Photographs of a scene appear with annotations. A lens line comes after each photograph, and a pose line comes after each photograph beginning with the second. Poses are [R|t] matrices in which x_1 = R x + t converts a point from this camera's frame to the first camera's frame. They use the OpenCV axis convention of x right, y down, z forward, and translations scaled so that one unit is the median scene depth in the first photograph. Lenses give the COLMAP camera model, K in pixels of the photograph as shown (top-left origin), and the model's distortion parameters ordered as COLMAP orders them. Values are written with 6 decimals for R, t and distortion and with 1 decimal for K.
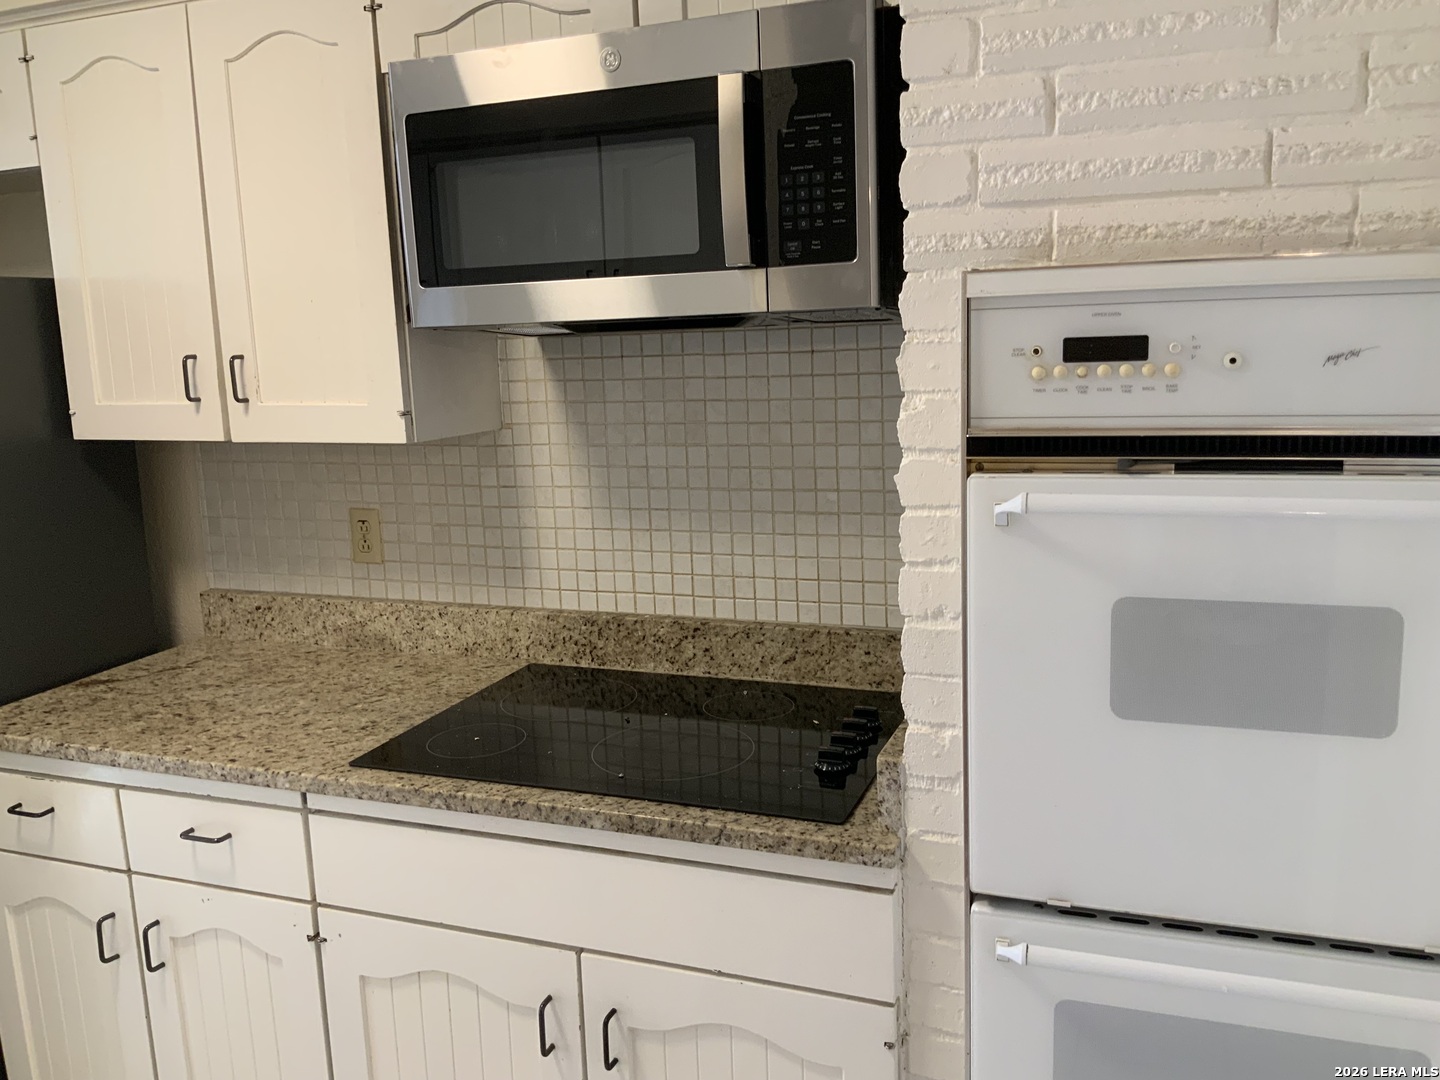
lens RADIAL K [[1191.5, 0, 717.9], [0, 1191.5, 533.0], [0, 0, 1]] dist [0.098781, -0.200058]
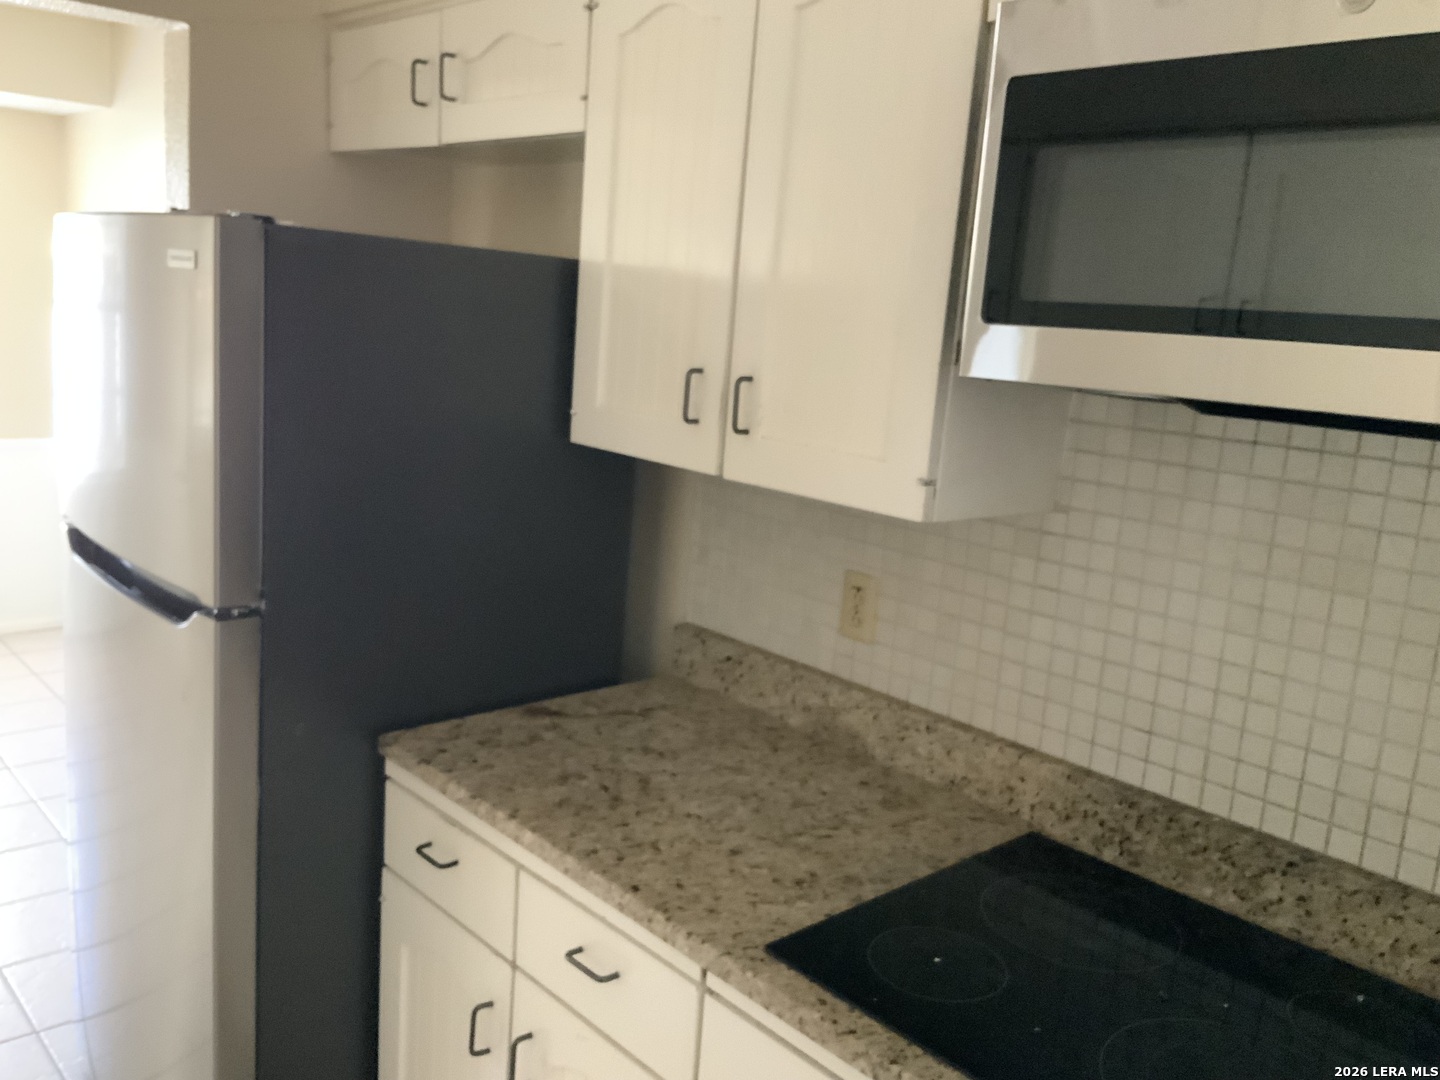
lens RADIAL K [[1191.5, 0, 717.9], [0, 1191.5, 533.0], [0, 0, 1]] dist [0.098781, -0.200058]
pose [[0.892028, 0.182312, -0.413579, -0.059373], [-0.182036, 0.982459, 0.040457, -0.069097], [0.413700, 0.039198, 0.909569, 0.248999]]
